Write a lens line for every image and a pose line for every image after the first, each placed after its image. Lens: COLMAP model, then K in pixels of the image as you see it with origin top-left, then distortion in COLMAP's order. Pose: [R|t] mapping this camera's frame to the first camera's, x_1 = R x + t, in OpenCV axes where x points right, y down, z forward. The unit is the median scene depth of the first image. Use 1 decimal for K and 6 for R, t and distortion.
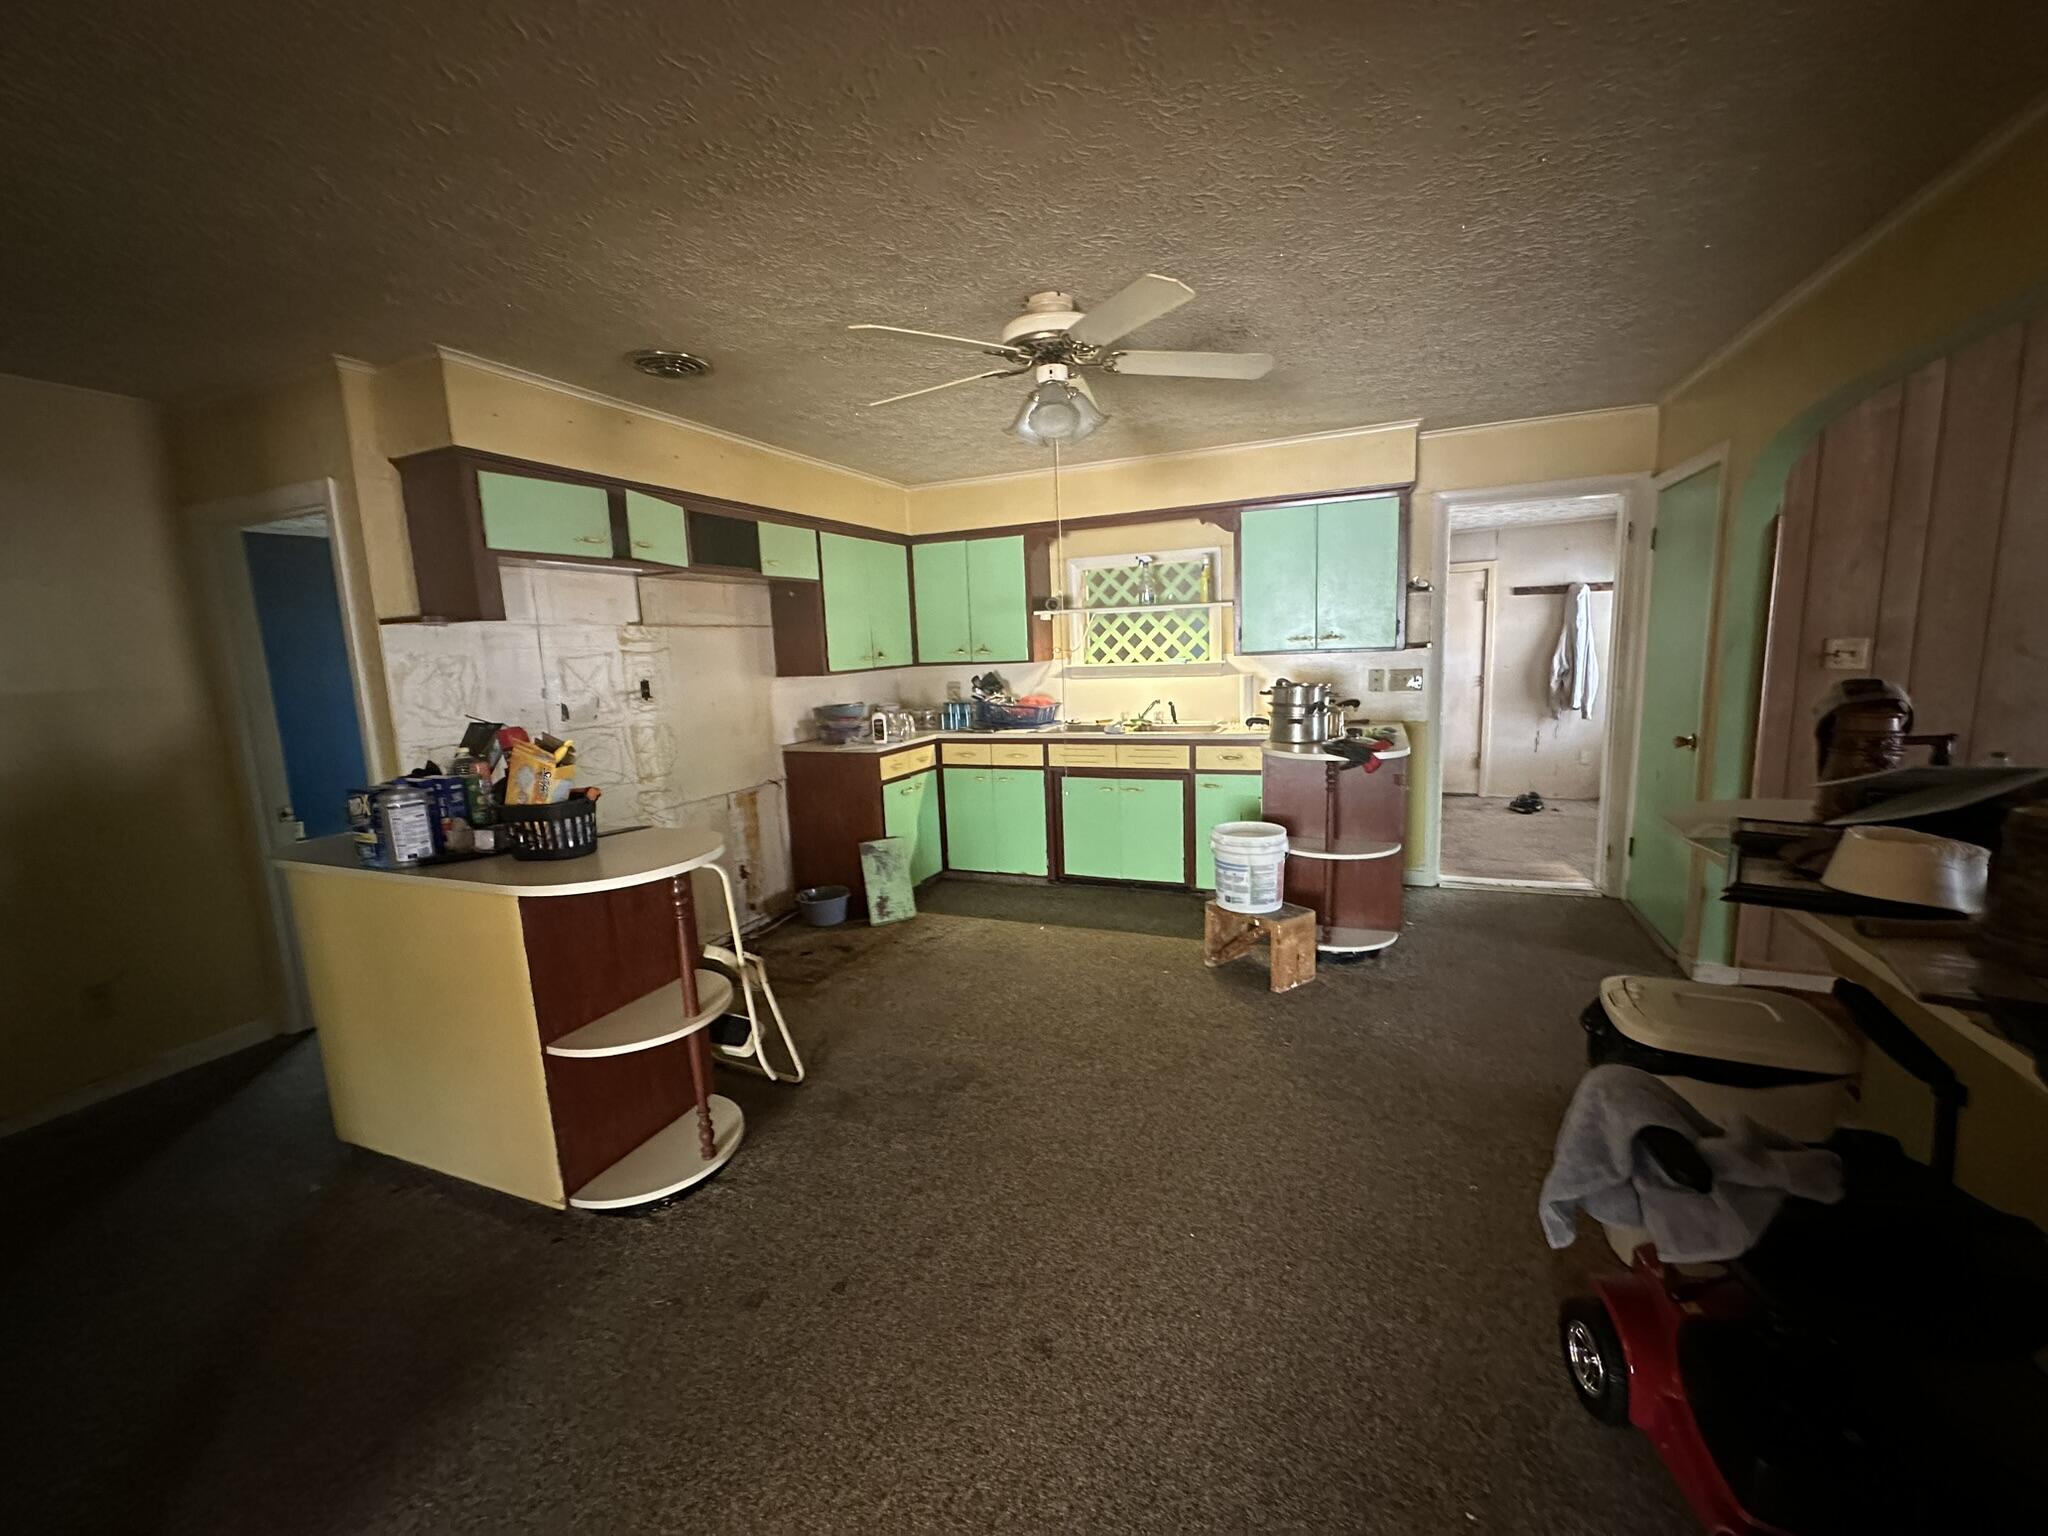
lens RADIAL K [[822.6, 0, 1022.0], [0, 822.6, 768.3], [0, 0, 1]] dist [-0.000104, 0.000049]
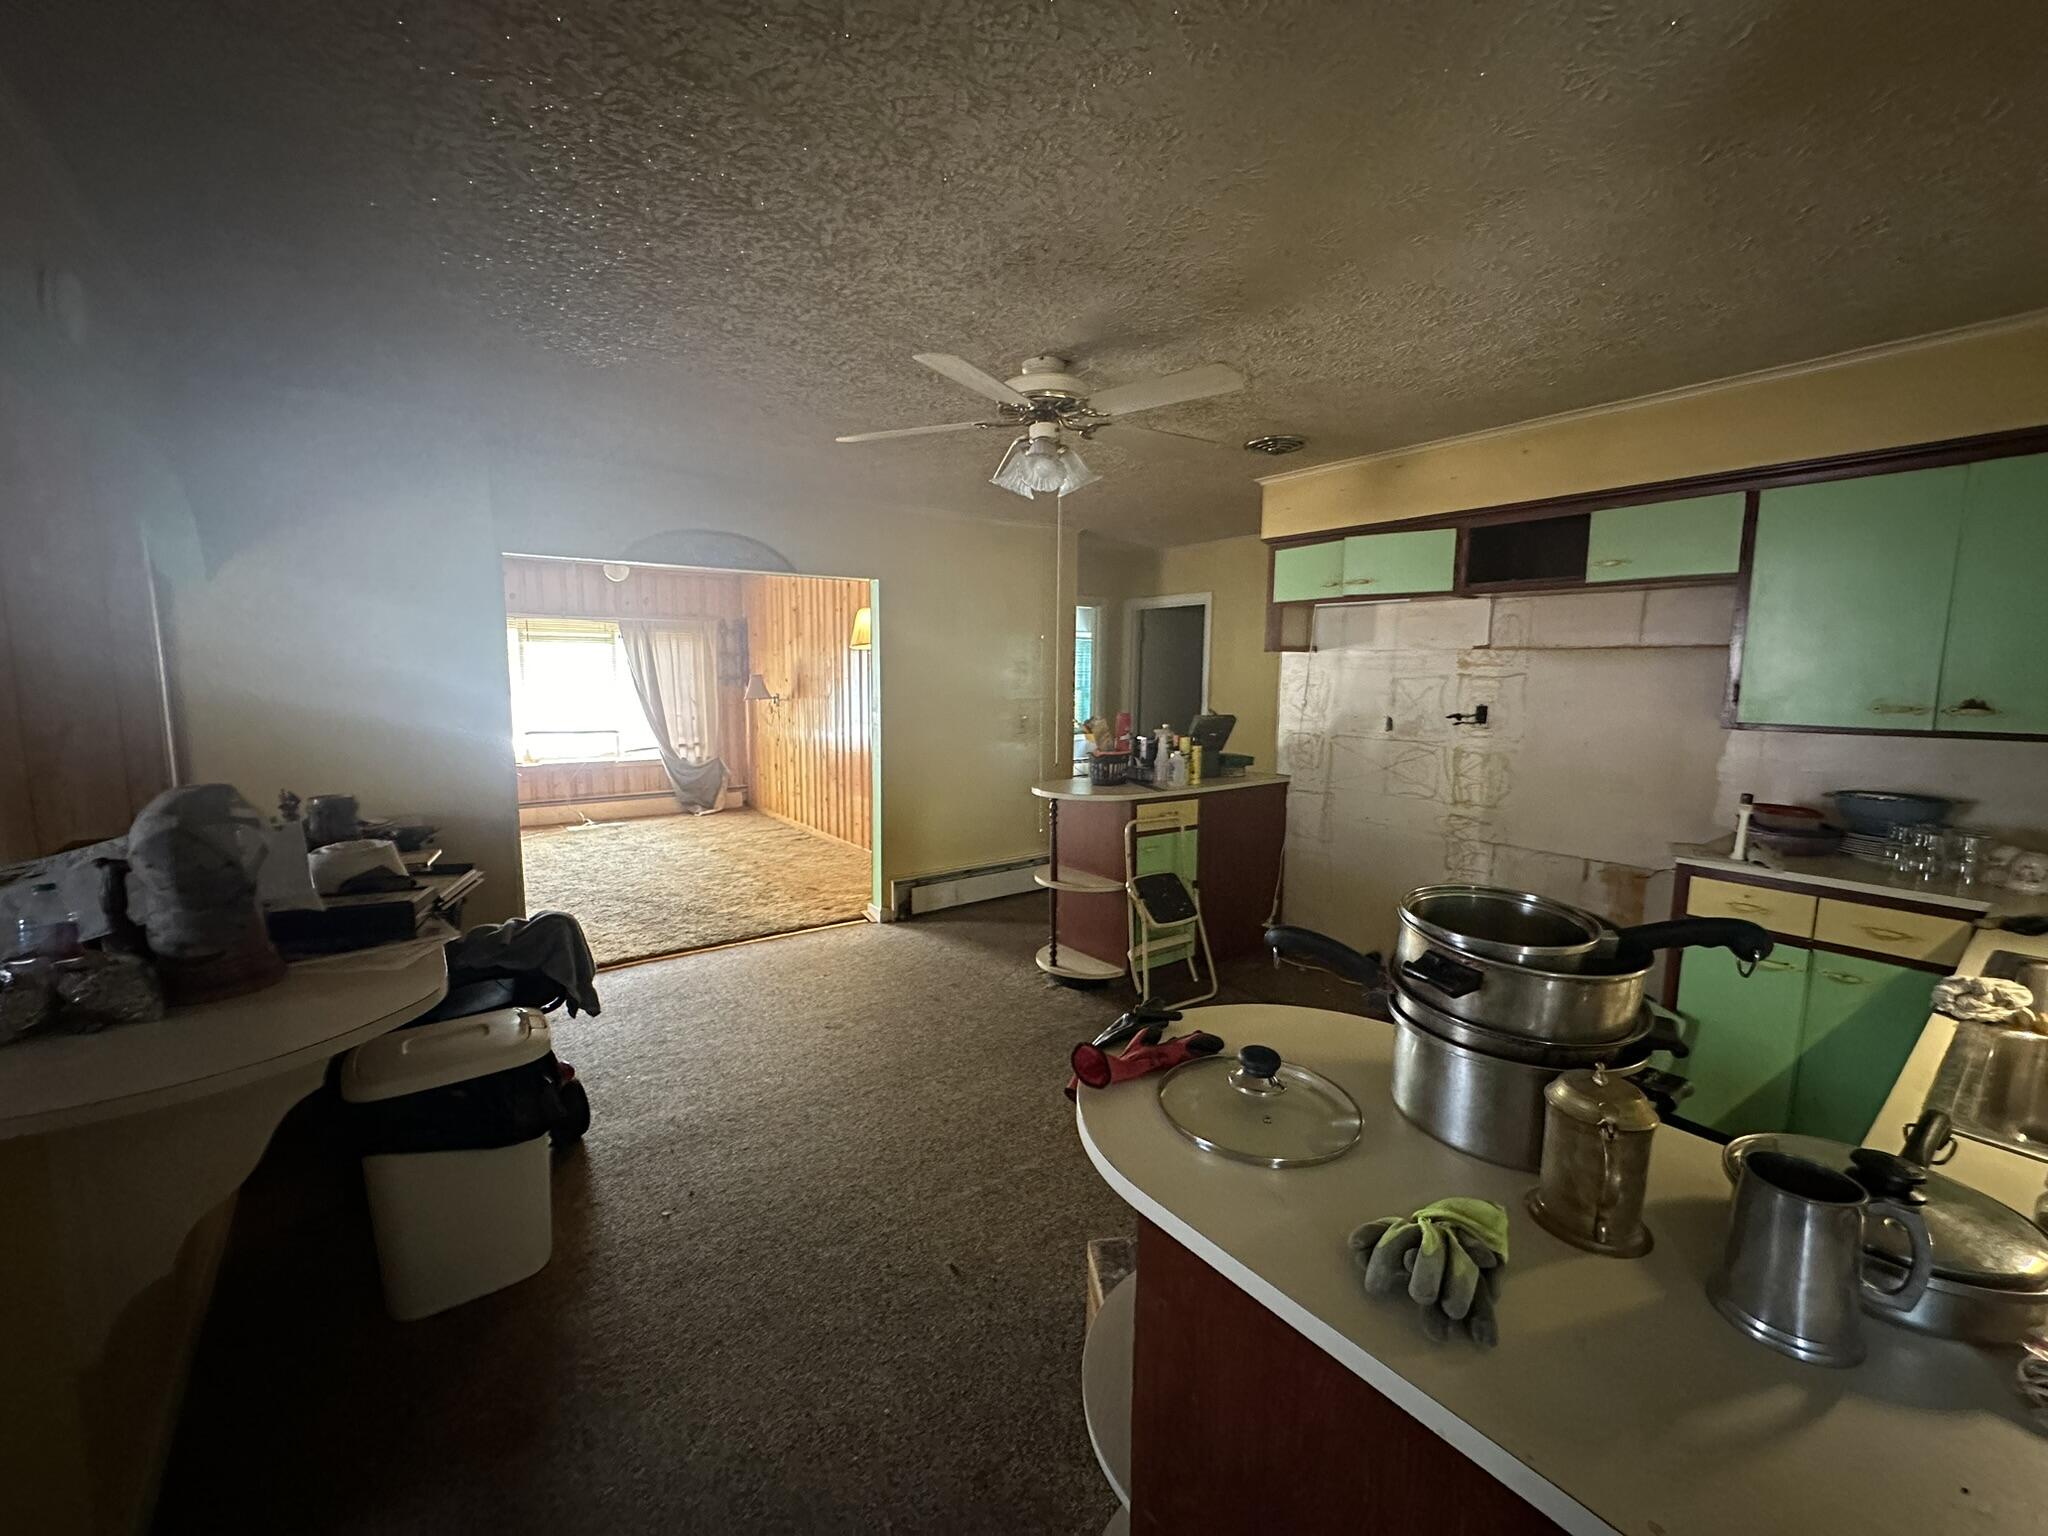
lens RADIAL K [[822.6, 0, 1021.9], [0, 822.6, 765.7], [0, 0, 1]] dist [-0.000104, 0.000049]
pose [[-0.494485, 0.137394, -0.858258, 0.659546], [-0.121671, 0.966764, 0.224865, -0.192484], [0.860628, 0.215617, -0.461334, 1.005756]]
